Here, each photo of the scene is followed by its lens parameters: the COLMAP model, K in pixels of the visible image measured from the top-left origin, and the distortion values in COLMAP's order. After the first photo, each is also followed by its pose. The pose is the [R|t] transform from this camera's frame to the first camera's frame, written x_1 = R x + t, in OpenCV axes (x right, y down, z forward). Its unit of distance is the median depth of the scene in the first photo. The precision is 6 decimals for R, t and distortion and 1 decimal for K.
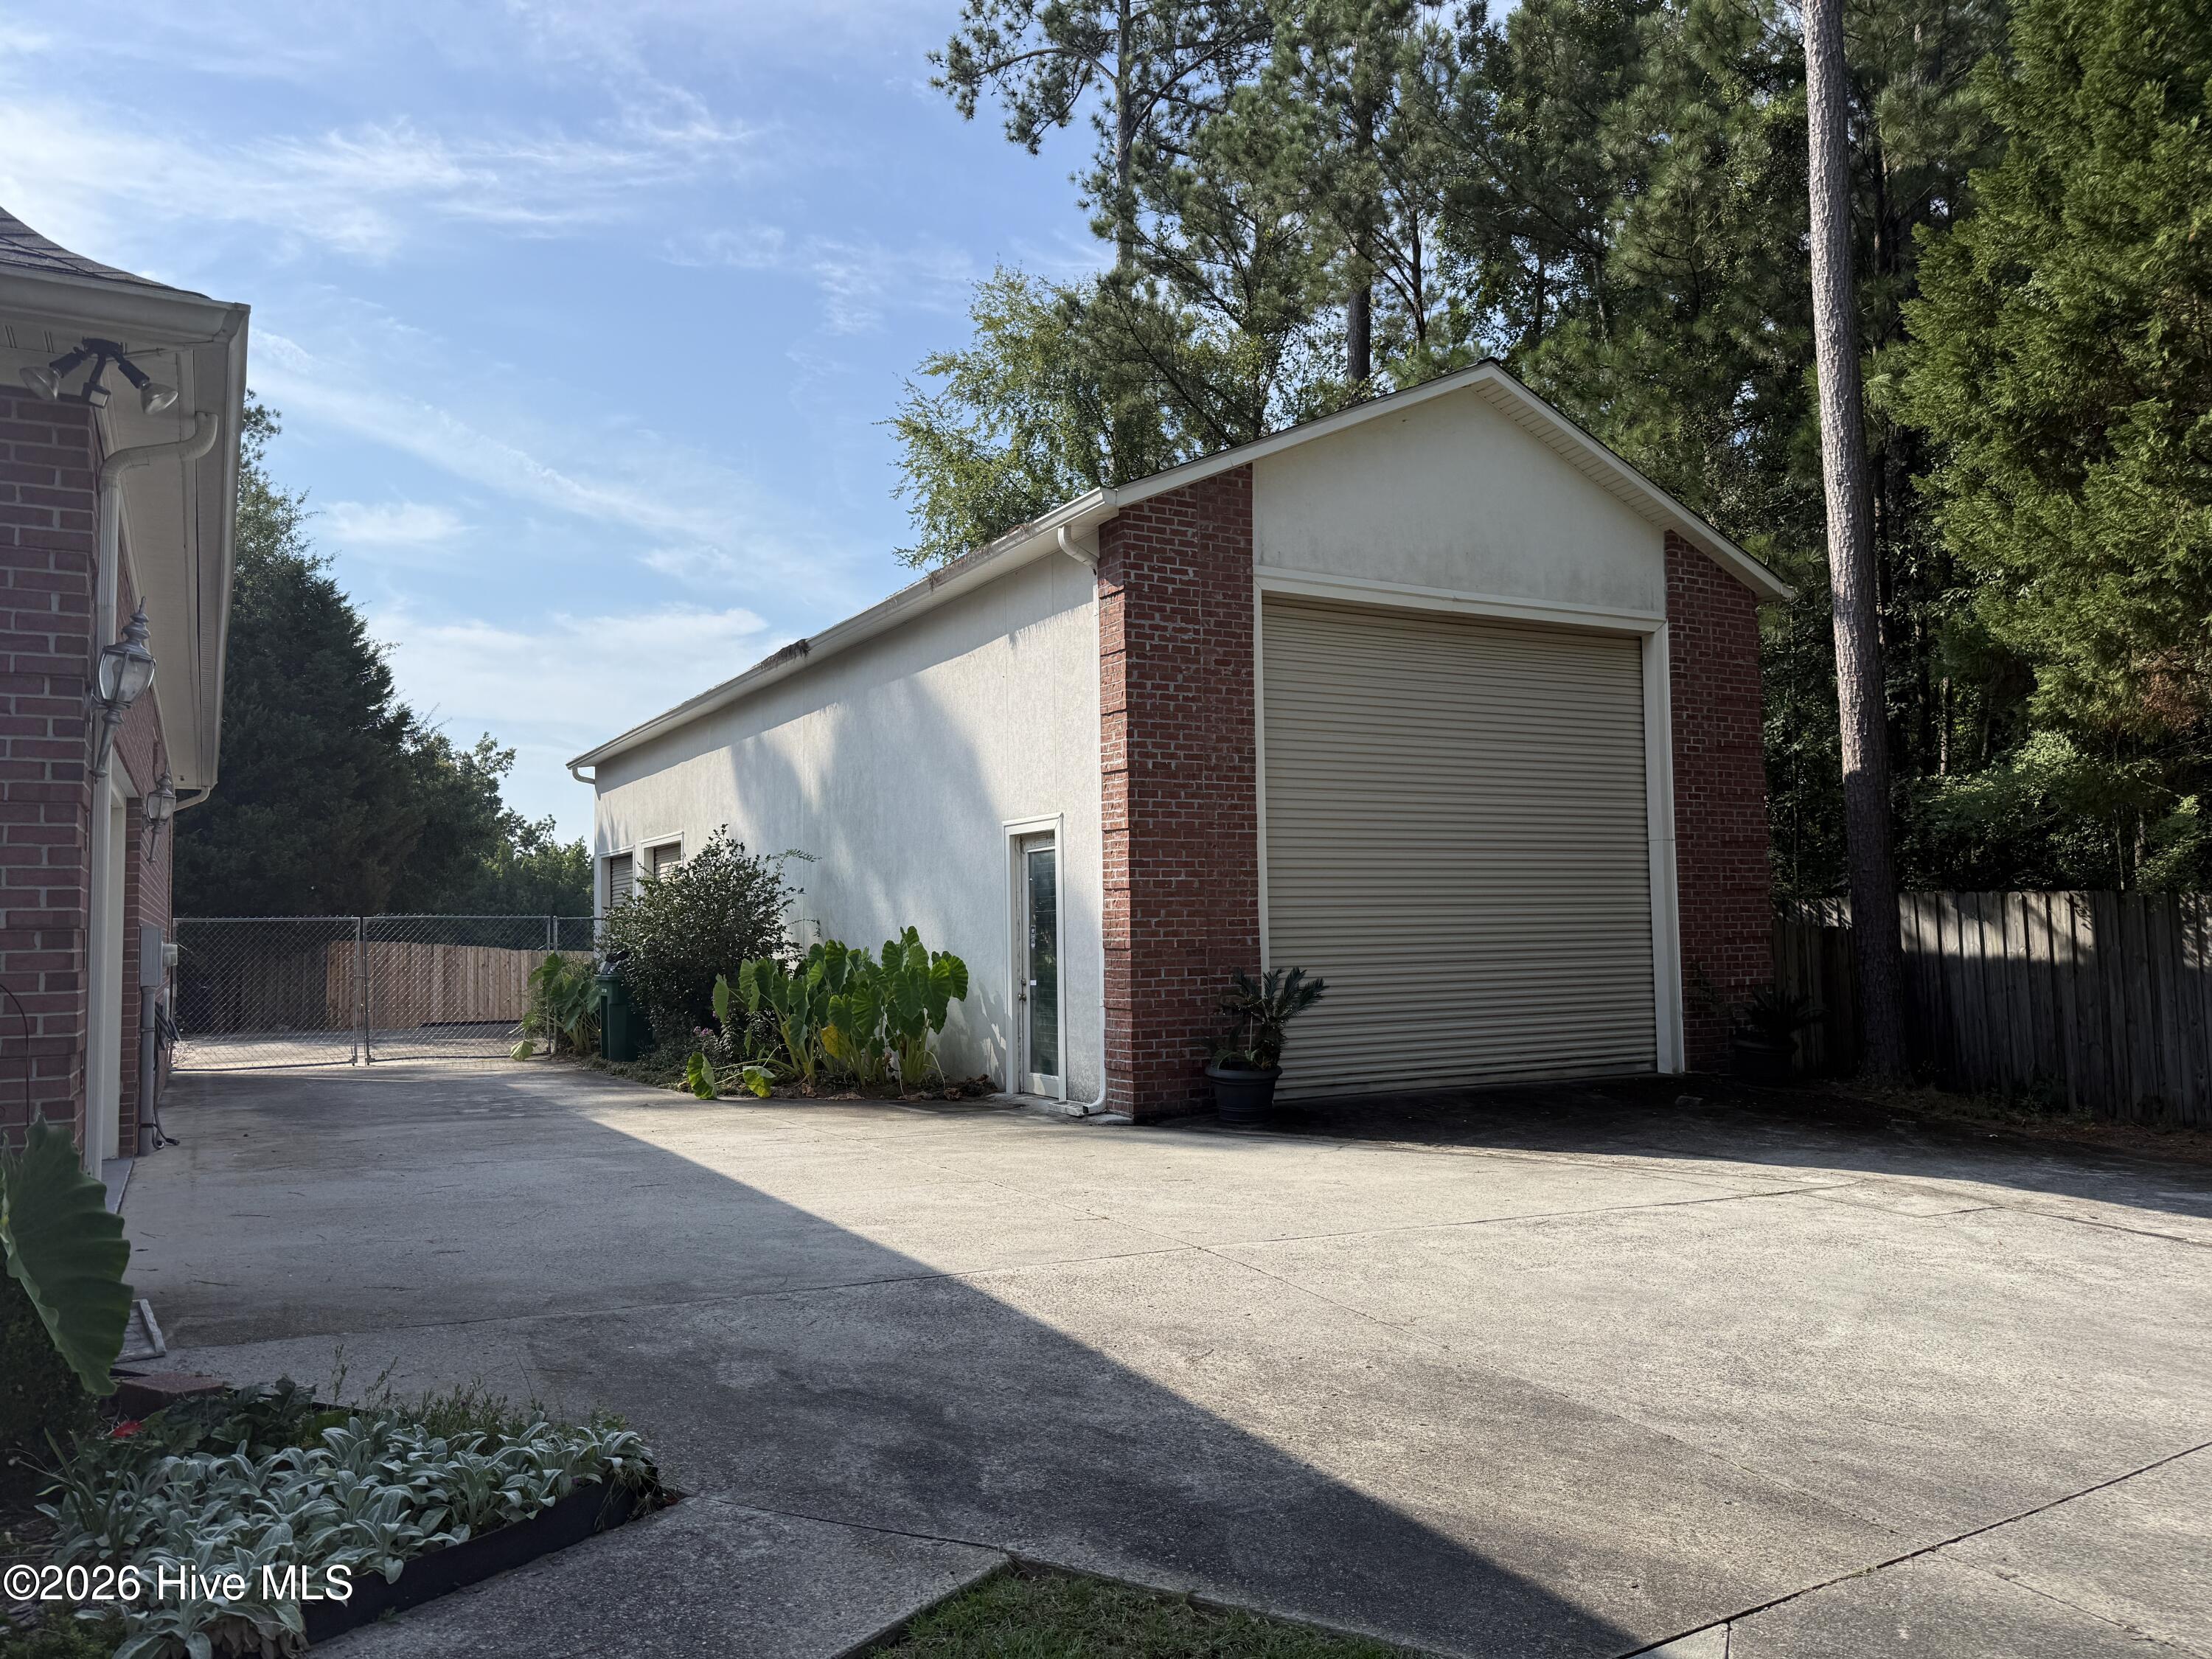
lens RADIAL K [[1530.0, 0, 1106.0], [0, 1530.0, 829.5], [0, 0, 1]] dist [0.200231, -0.292387]
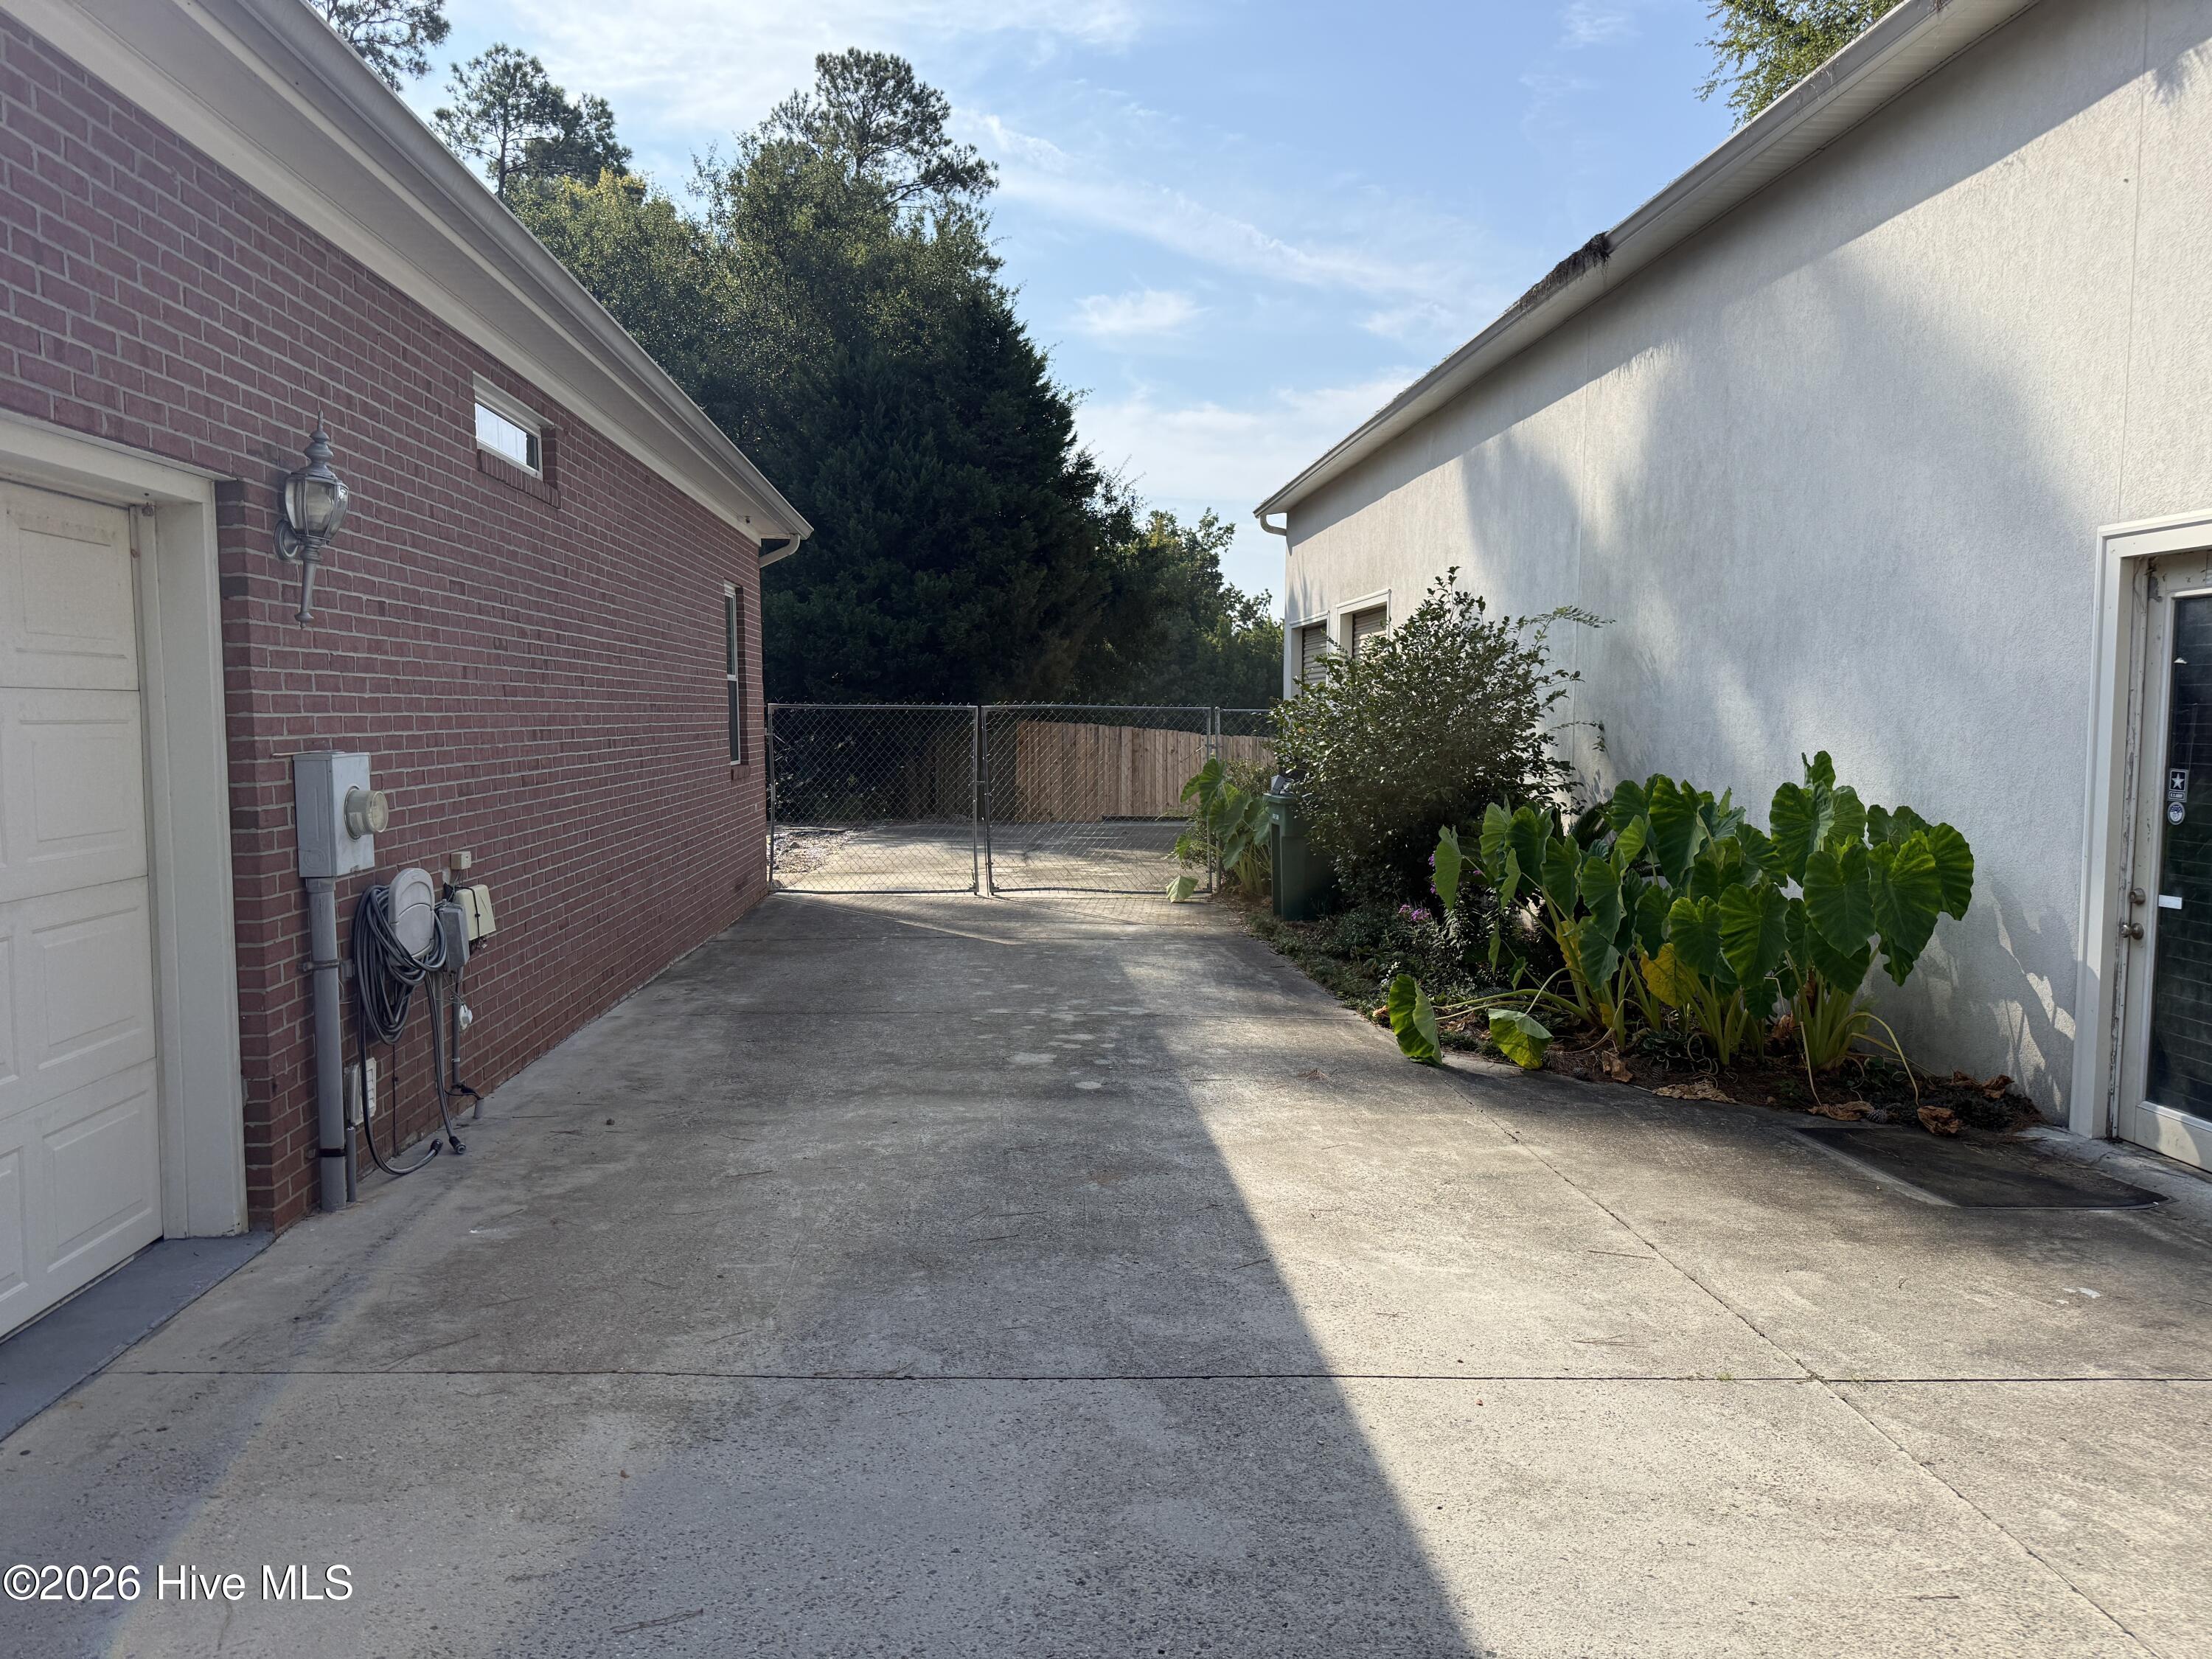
lens RADIAL K [[1555.2, 0, 1042.4], [0, 1555.2, 830.8], [0, 0, 1]] dist [0.082451, -0.132172]
pose [[0.884351, 0.053667, -0.463728, -0.087226], [0.013993, 0.989876, 0.141243, 0.009284], [0.466613, -0.131398, 0.874647, 0.328731]]
